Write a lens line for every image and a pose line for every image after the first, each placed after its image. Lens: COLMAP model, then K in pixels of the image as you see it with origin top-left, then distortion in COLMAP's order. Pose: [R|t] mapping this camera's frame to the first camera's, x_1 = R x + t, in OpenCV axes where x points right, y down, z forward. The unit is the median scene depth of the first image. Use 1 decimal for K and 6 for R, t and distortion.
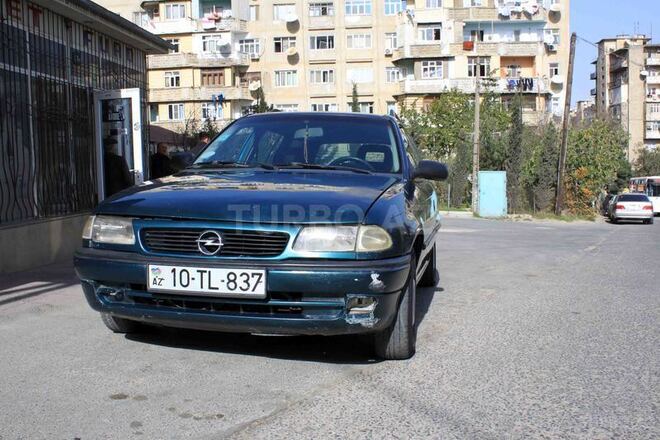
lens RADIAL K [[667.4, 0, 330.0], [0, 667.4, 220.0], [0, 0, 1]] dist [0.000389, -0.004242]
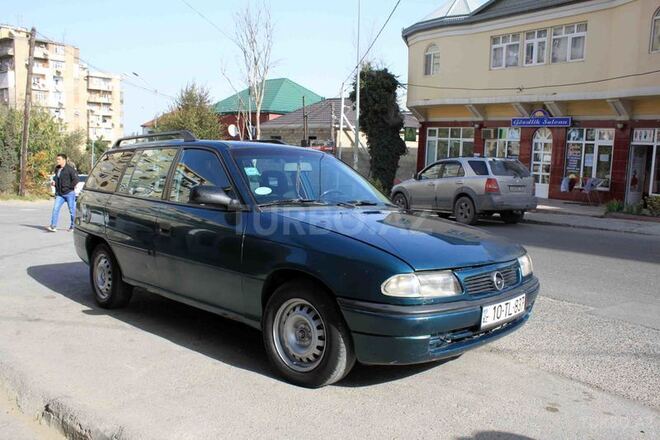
lens RADIAL K [[570.6, 0, 330.0], [0, 570.6, 220.0], [0, 0, 1]] dist [-0.011318, -0.007476]
pose [[0.499248, -0.087212, 0.862059, -0.128356], [0.031252, 0.996087, 0.082672, -0.018641], [-0.865895, -0.014332, 0.500020, 0.072009]]
